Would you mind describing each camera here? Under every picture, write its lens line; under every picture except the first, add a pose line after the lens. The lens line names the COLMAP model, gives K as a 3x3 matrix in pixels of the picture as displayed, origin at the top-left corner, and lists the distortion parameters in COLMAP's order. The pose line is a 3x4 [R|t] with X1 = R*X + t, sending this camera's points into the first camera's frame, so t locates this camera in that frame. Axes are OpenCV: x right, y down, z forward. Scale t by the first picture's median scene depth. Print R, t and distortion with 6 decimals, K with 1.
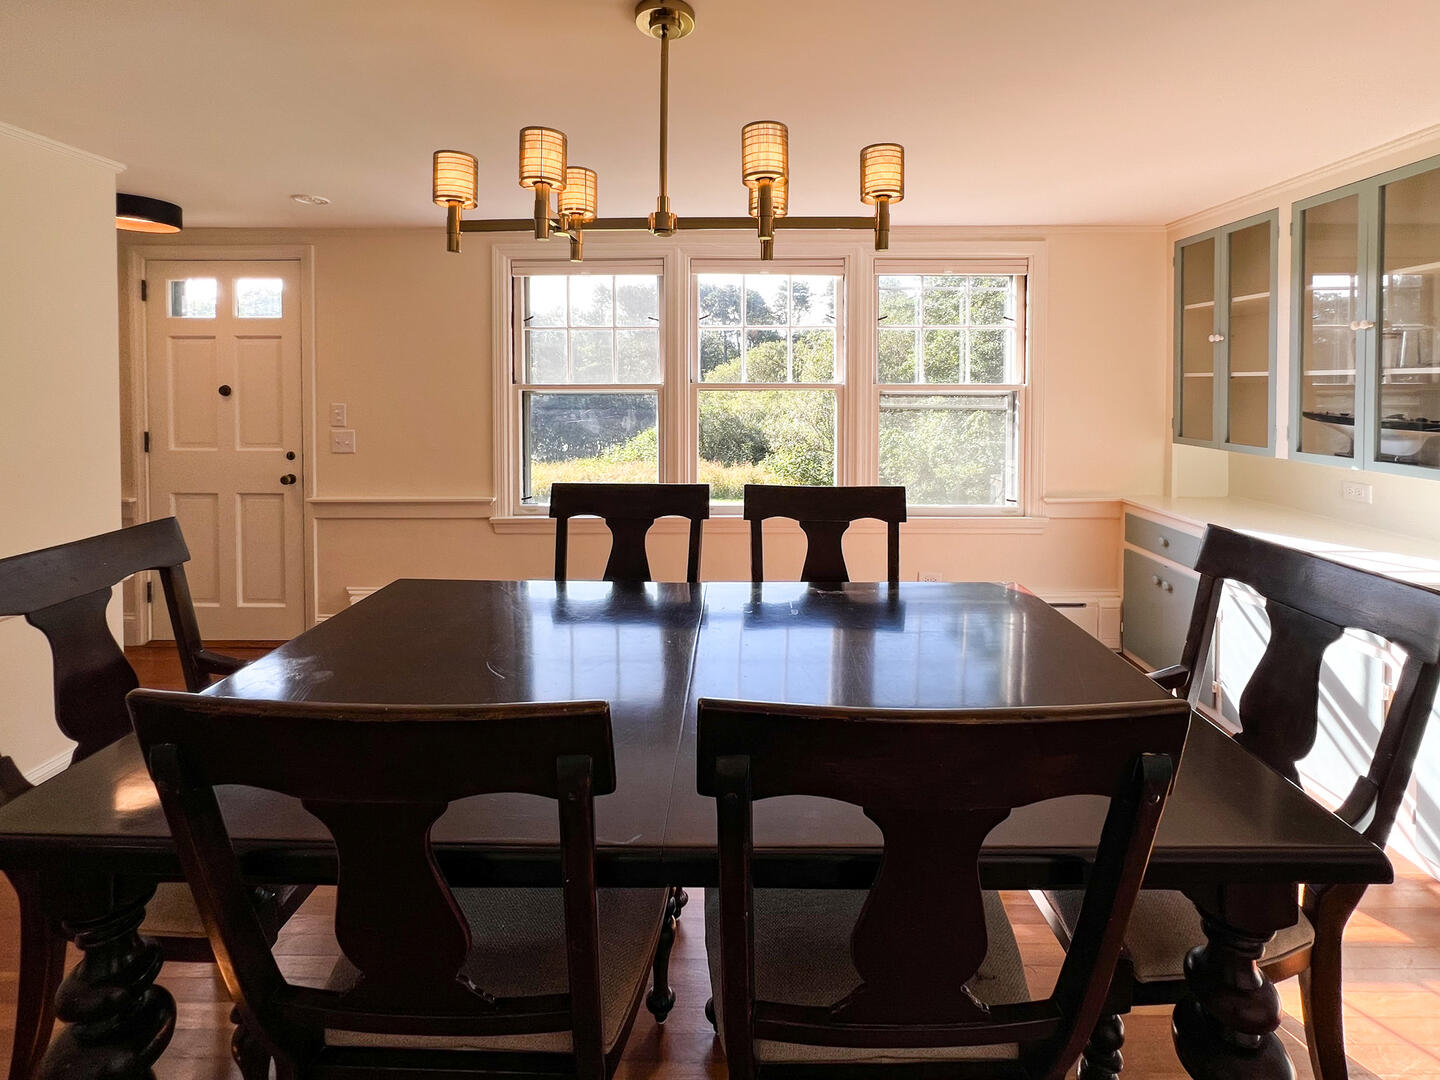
lens RADIAL K [[601.2, 0, 722.0], [0, 601.2, 499.1], [0, 0, 1]] dist [-0.000739, -0.000036]
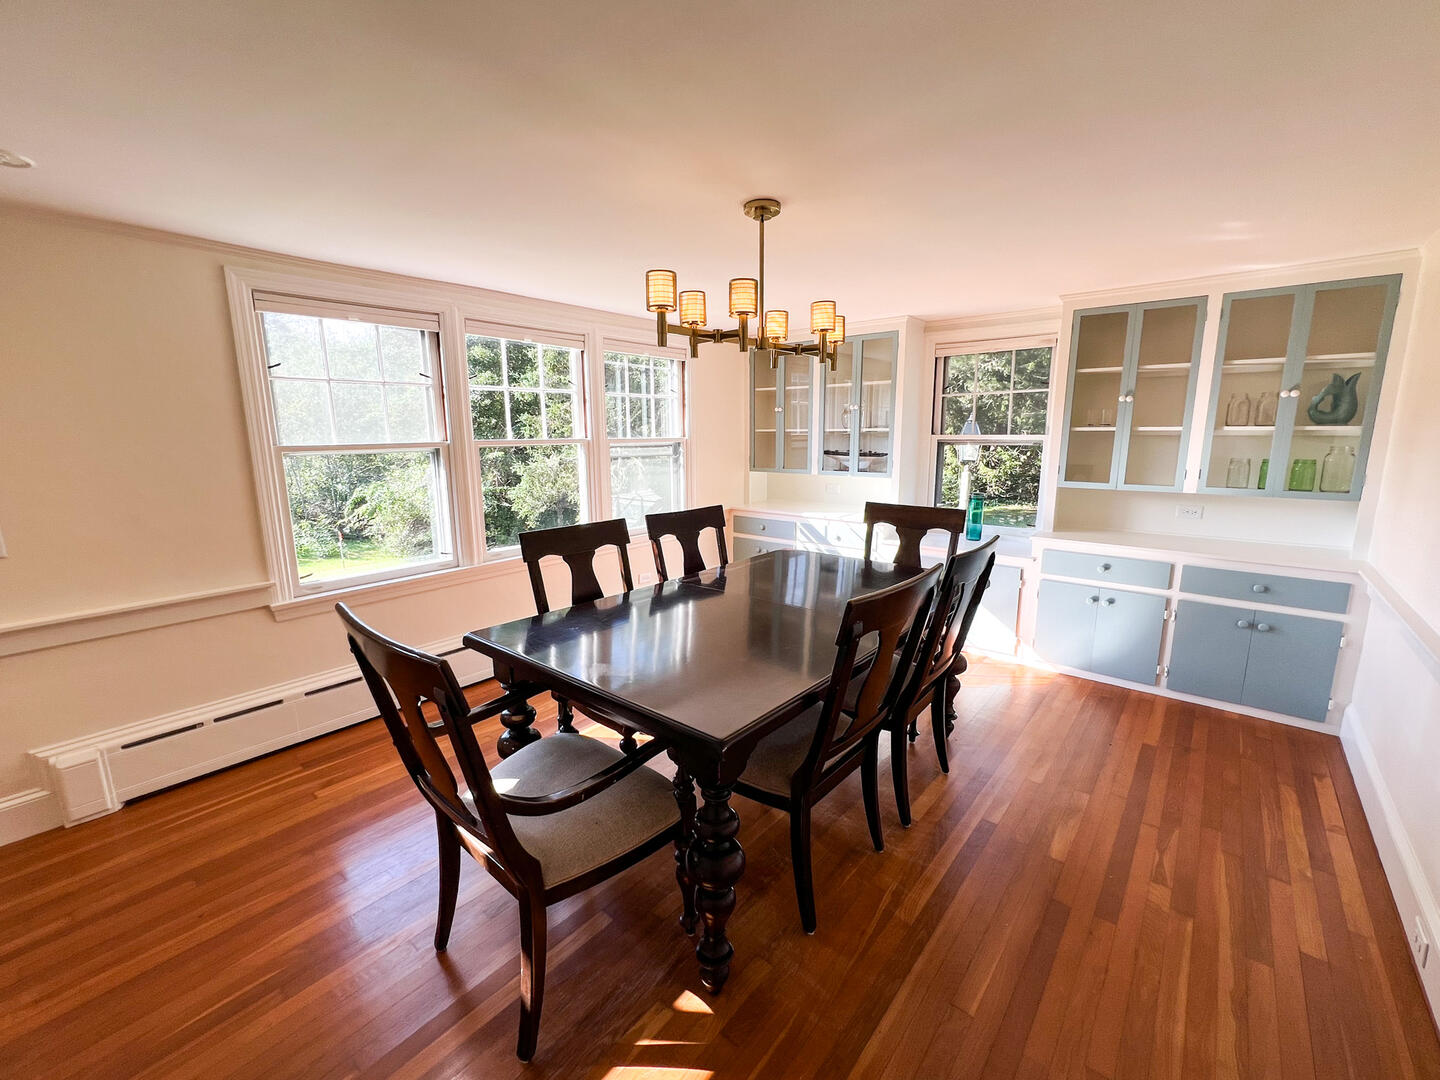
lens RADIAL K [[587.8, 0, 720.0], [0, 587.8, 540.0], [0, 0, 1]] dist [-0.002013, -0.000376]
pose [[0.633409, -0.139021, 0.761227, -0.766596], [0.150908, 0.987034, 0.054691, -0.011255], [-0.758960, 0.080233, 0.646175, 0.028592]]
